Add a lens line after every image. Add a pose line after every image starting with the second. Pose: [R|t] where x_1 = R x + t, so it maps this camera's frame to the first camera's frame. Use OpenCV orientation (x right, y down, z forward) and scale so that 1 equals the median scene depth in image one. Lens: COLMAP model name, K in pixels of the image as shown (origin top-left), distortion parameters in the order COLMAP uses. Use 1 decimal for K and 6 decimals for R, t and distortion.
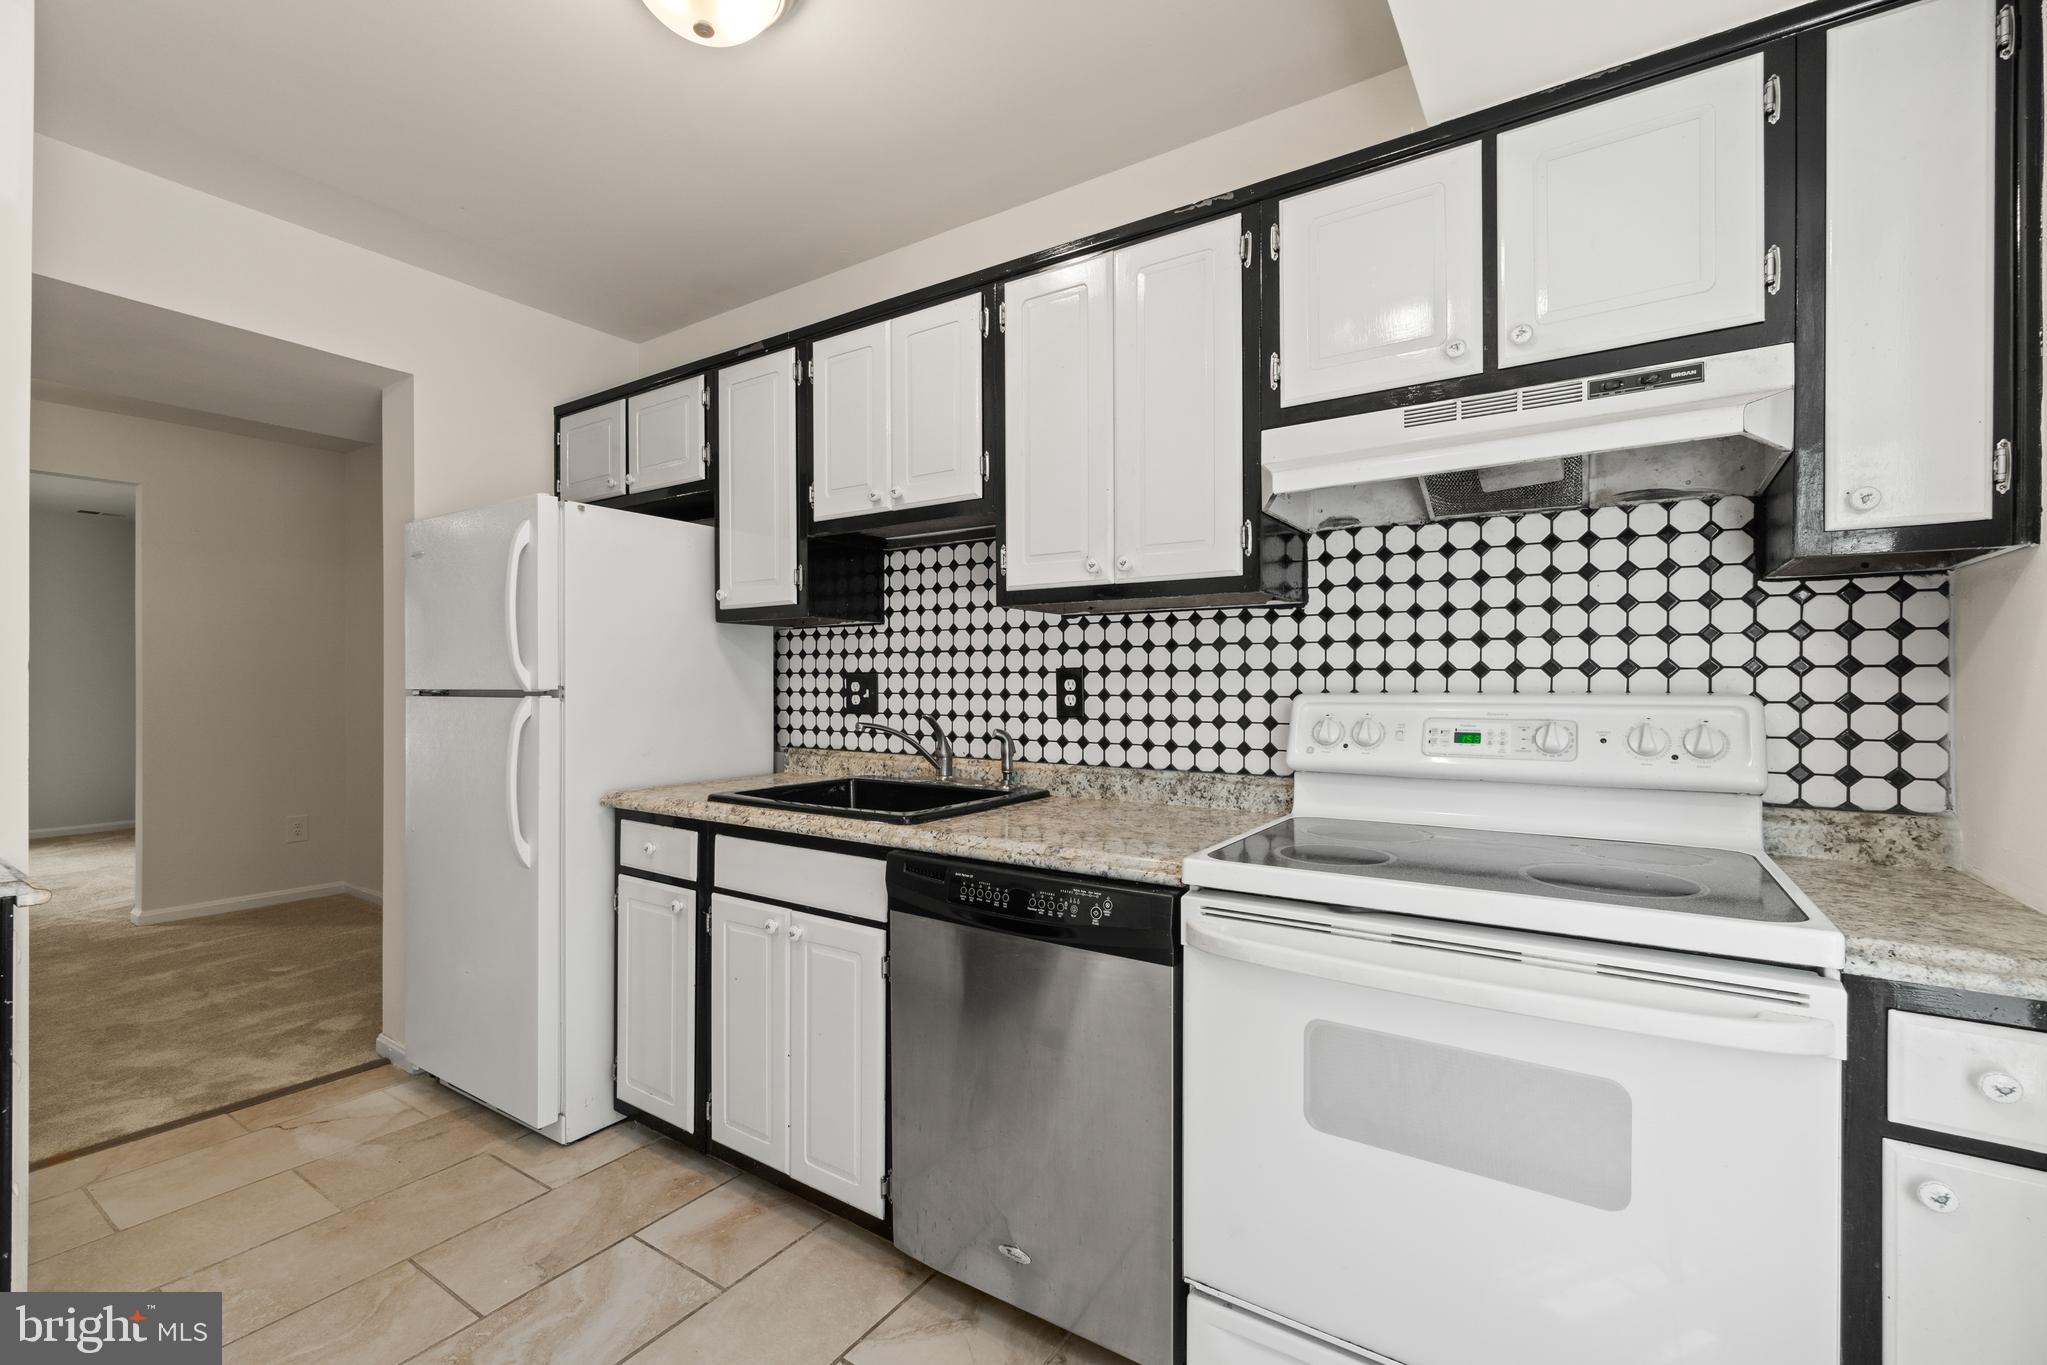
lens RADIAL K [[887.4, 0, 1015.9], [0, 887.4, 685.9], [0, 0, 1]] dist [-0.001038, 0.000383]
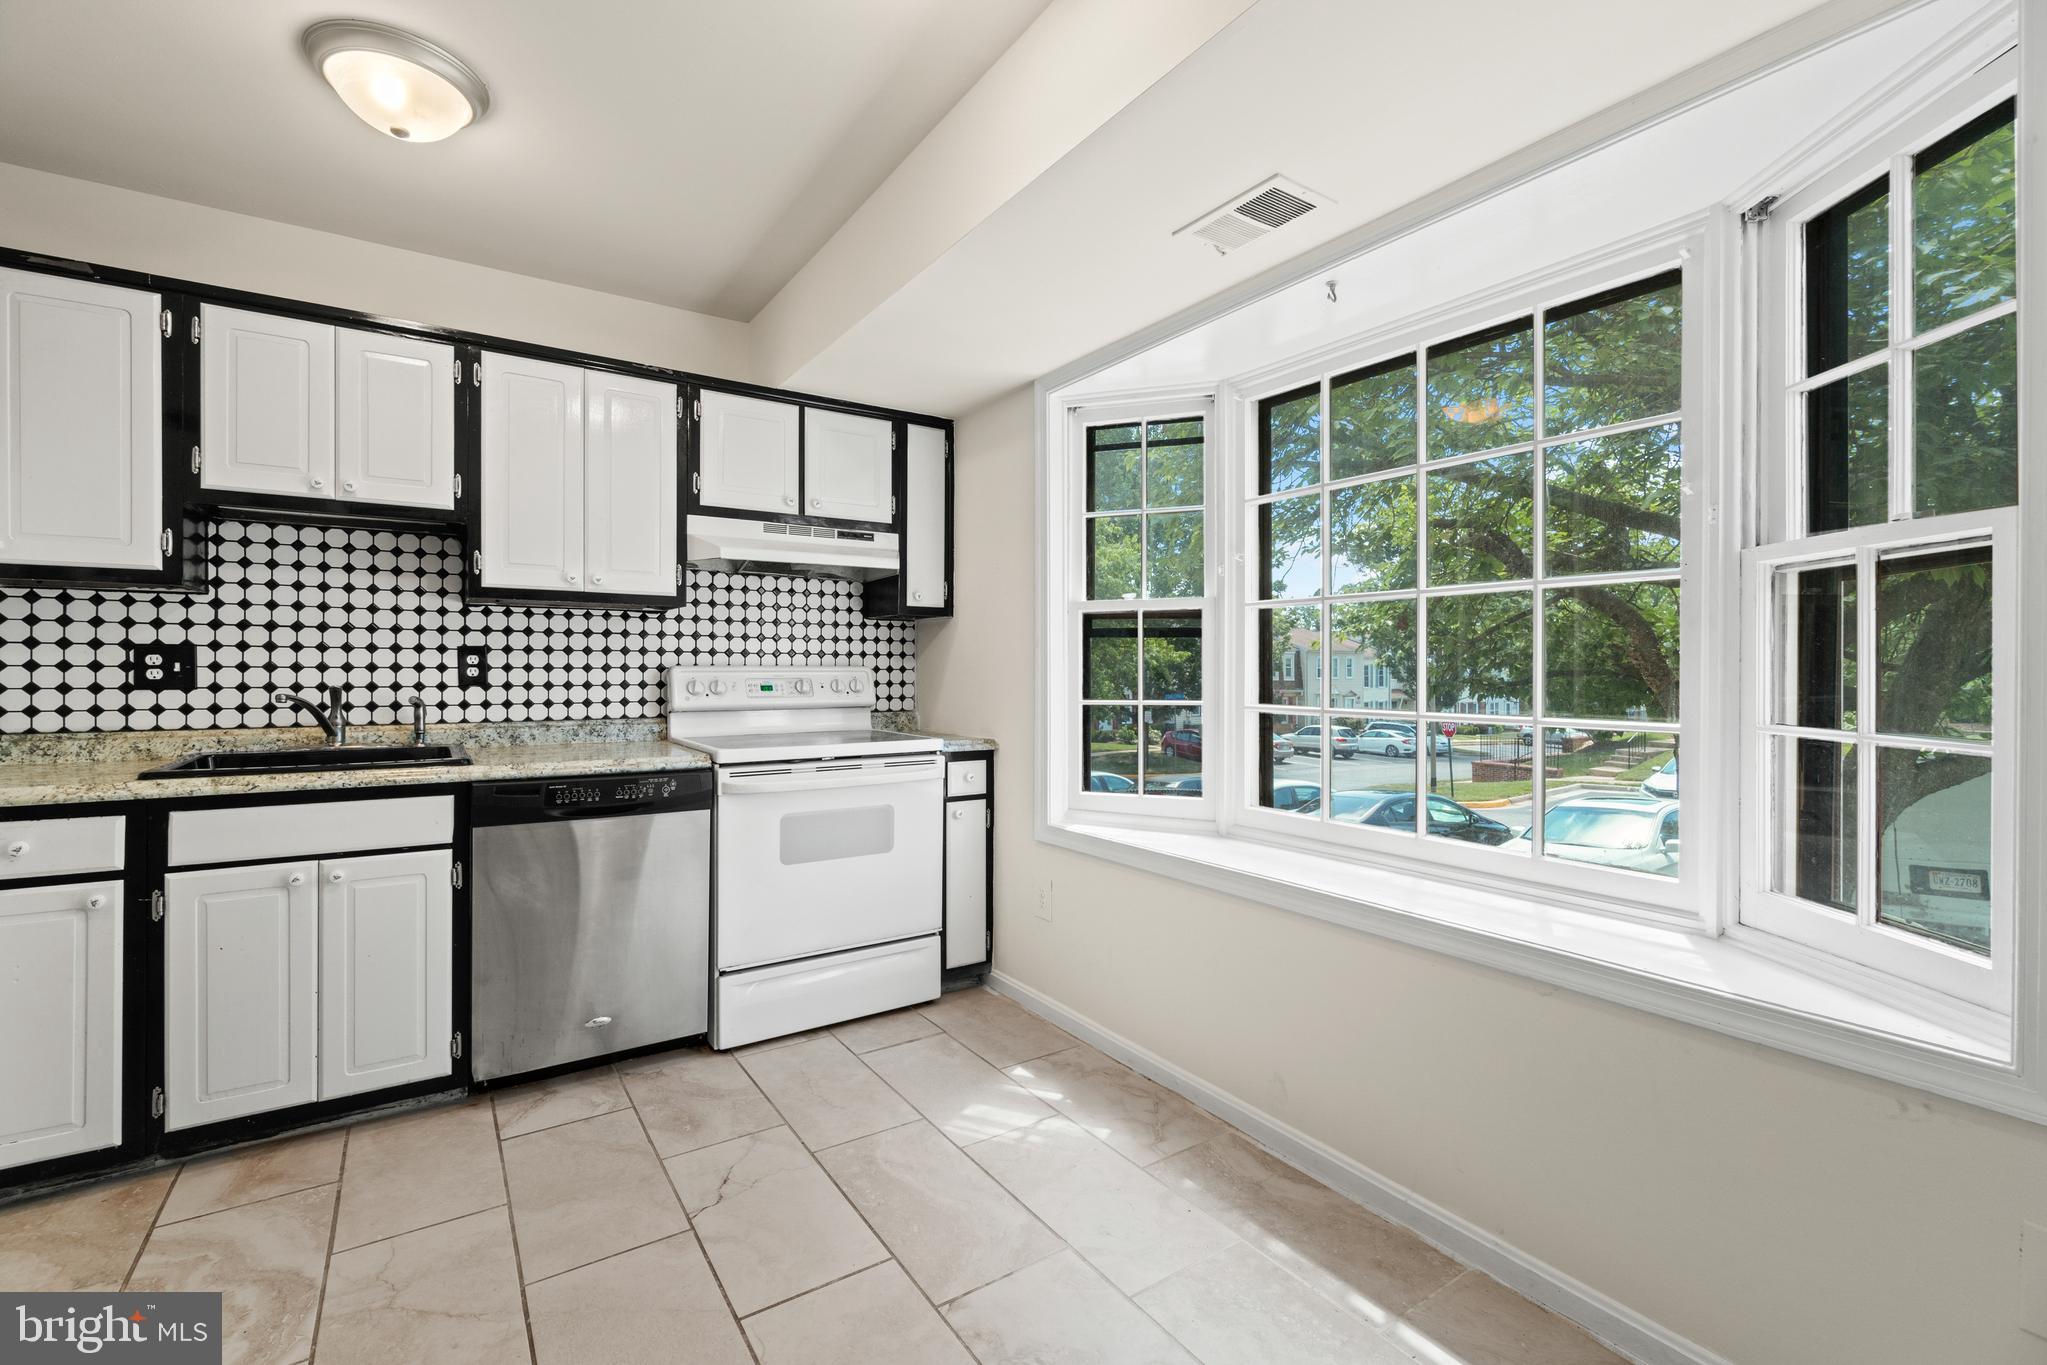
lens RADIAL K [[887.4, 0, 1019.5], [0, 887.4, 667.5], [0, 0, 1]] dist [-0.001038, 0.000383]
pose [[0.377601, 0.000938, 0.925968, -0.906583], [-0.001666, 0.999999, -0.000334, 0.010236], [-0.925967, -0.001416, 0.377602, -0.217914]]
